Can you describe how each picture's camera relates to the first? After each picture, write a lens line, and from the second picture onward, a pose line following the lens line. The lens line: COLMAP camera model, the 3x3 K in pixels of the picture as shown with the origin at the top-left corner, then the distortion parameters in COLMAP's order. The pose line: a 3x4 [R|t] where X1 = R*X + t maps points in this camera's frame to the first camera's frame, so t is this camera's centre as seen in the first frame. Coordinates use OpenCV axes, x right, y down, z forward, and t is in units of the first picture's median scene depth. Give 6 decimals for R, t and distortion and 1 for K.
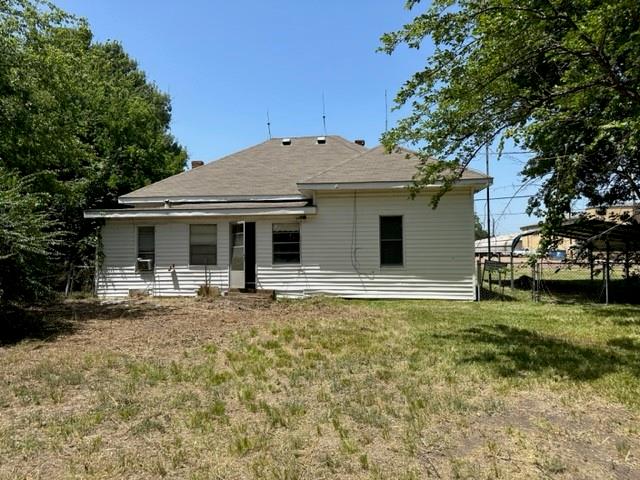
lens RADIAL K [[446.6, 0, 320.3], [0, 446.6, 241.5], [0, 0, 1]] dist [0.008808, -0.003912]
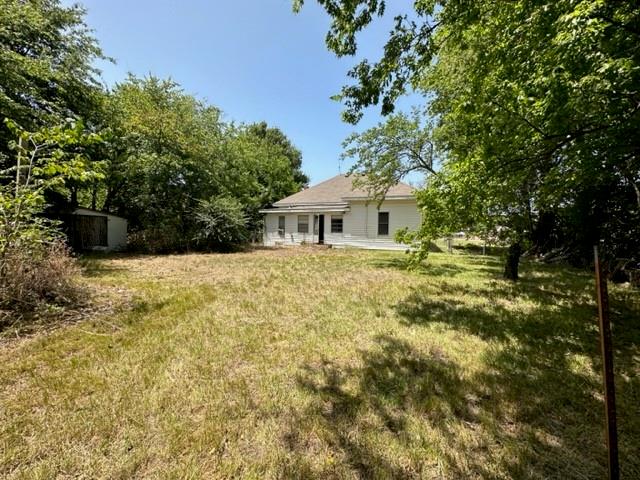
lens RADIAL K [[256.0, 0, 319.5], [0, 256.0, 237.9], [0, 0, 1]] dist [0.004242, -0.000035]
pose [[0.960340, 0.032024, -0.276986, 0.204094], [-0.017230, 0.998300, 0.055681, 0.003927], [0.278298, -0.048700, 0.959259, -0.295706]]
